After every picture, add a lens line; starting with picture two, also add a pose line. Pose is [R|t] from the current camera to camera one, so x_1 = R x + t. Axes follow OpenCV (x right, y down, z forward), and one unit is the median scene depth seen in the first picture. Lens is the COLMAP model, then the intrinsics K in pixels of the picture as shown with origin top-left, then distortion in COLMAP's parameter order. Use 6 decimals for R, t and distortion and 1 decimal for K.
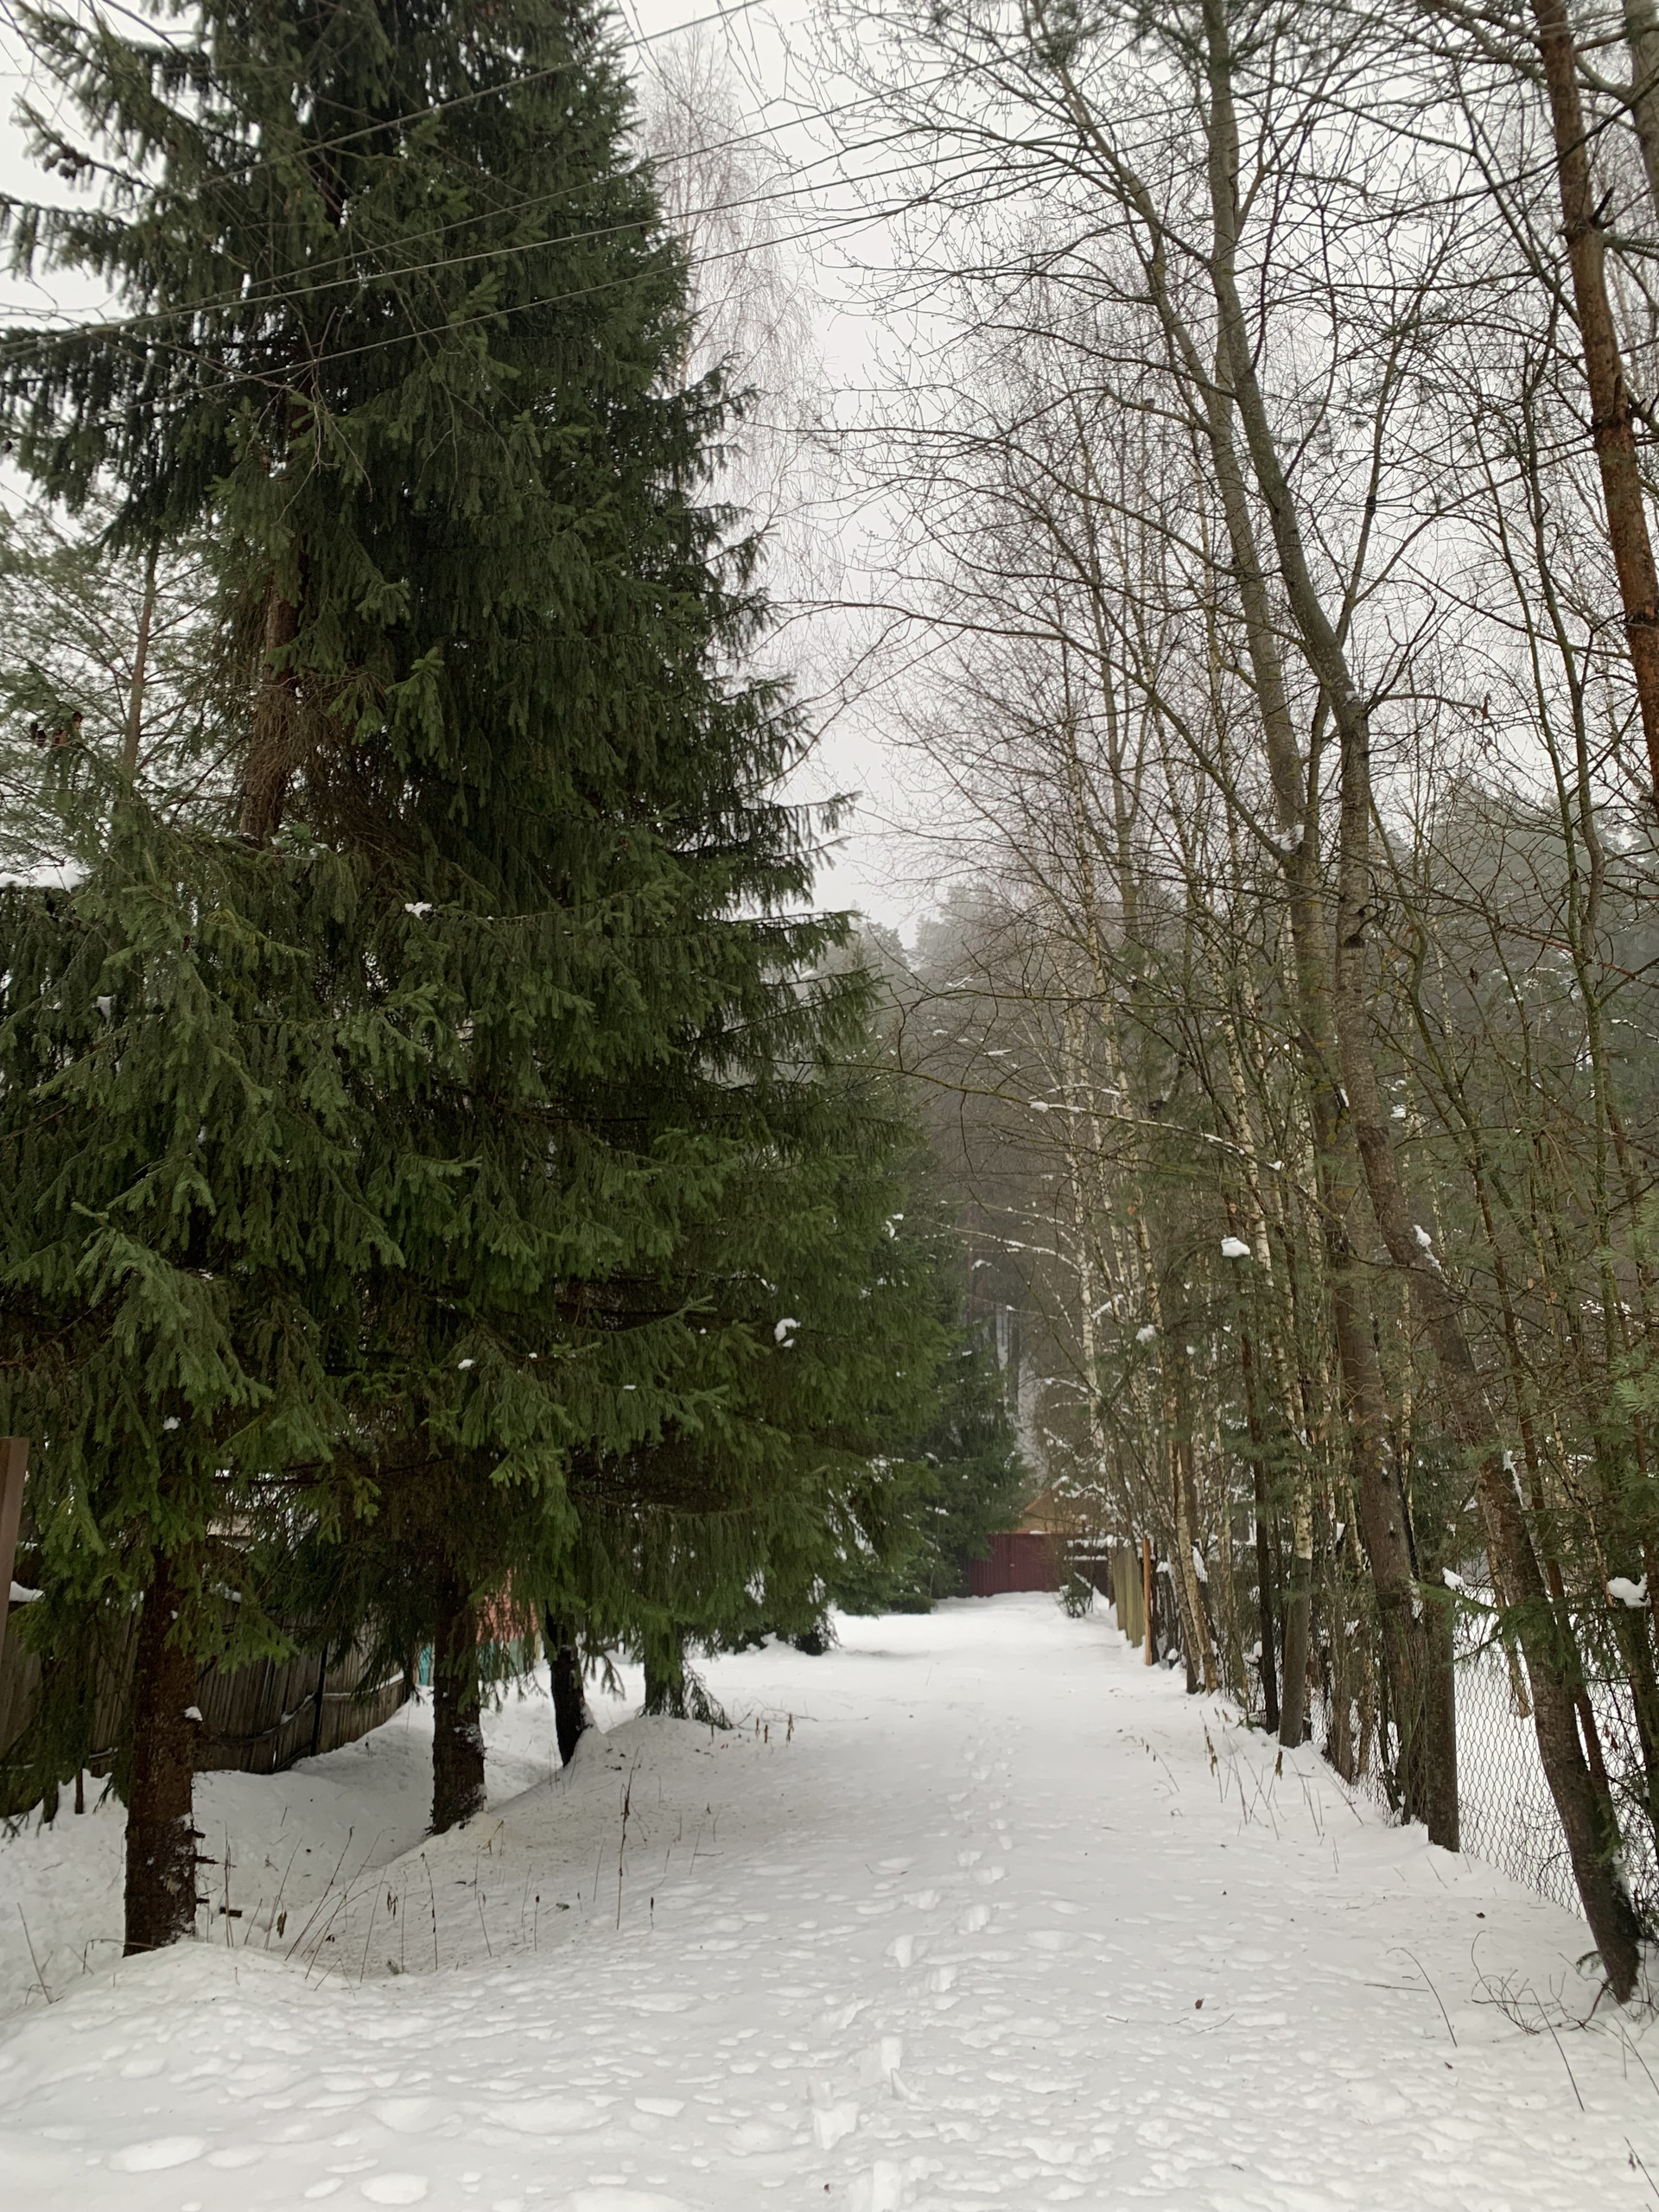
lens RADIAL K [[1713.3, 0, 834.2], [0, 1713.3, 1104.1], [0, 0, 1]] dist [0.035960, -0.029656]
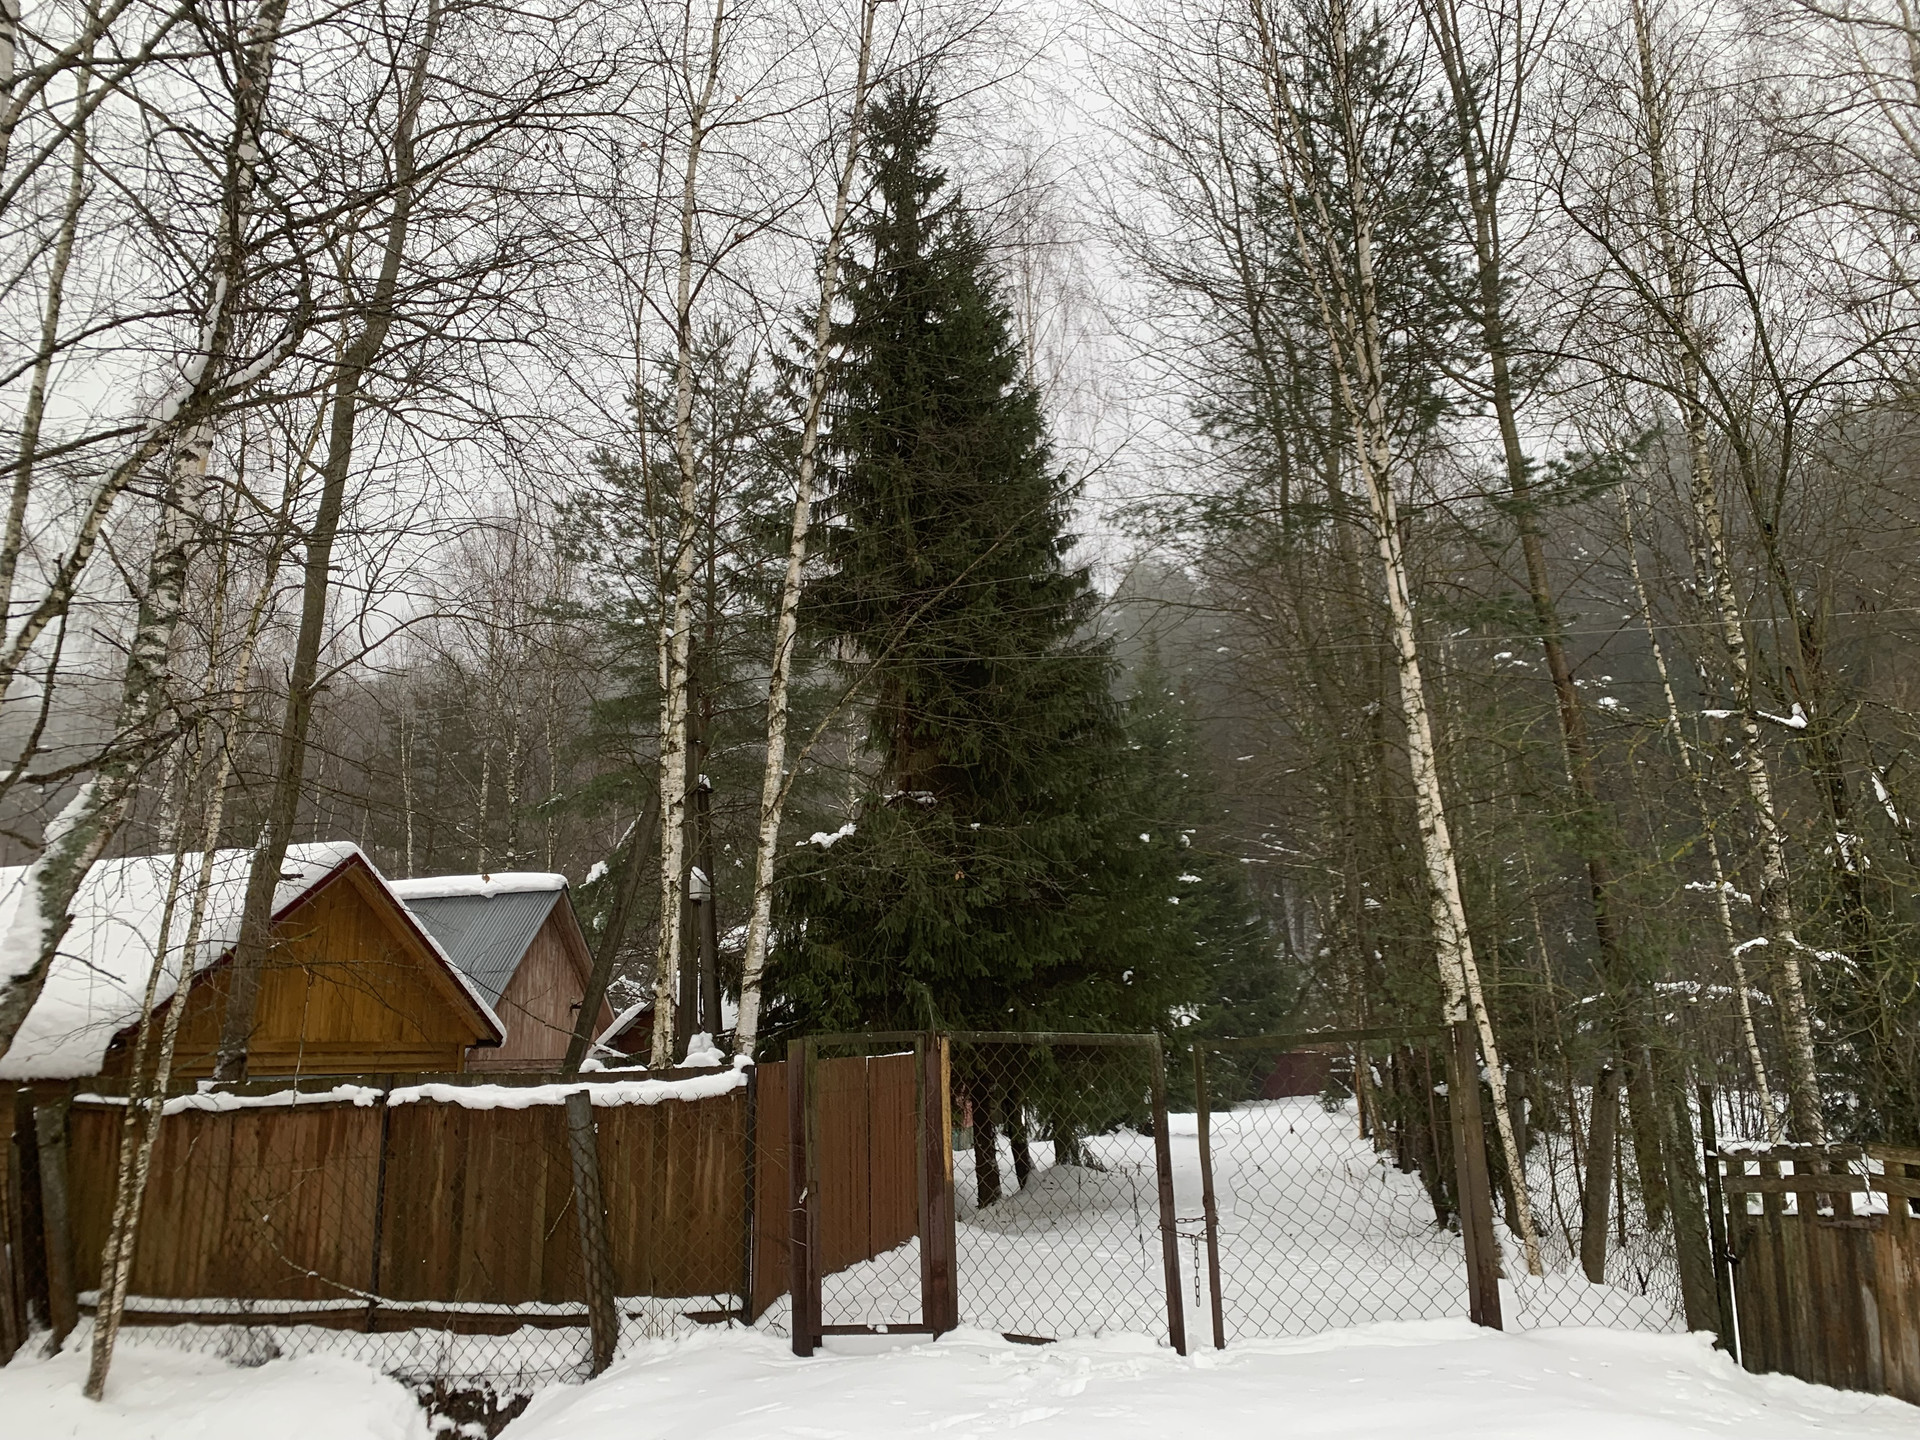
lens RADIAL K [[1487.2, 0, 955.3], [0, 1487.2, 720.2], [0, 0, 1]] dist [0.035960, -0.029656]
pose [[0.990842, -0.052864, -0.124246, 0.004419], [0.056128, 0.998161, 0.022912, -0.166032], [0.122807, -0.029676, 0.991987, -0.593292]]
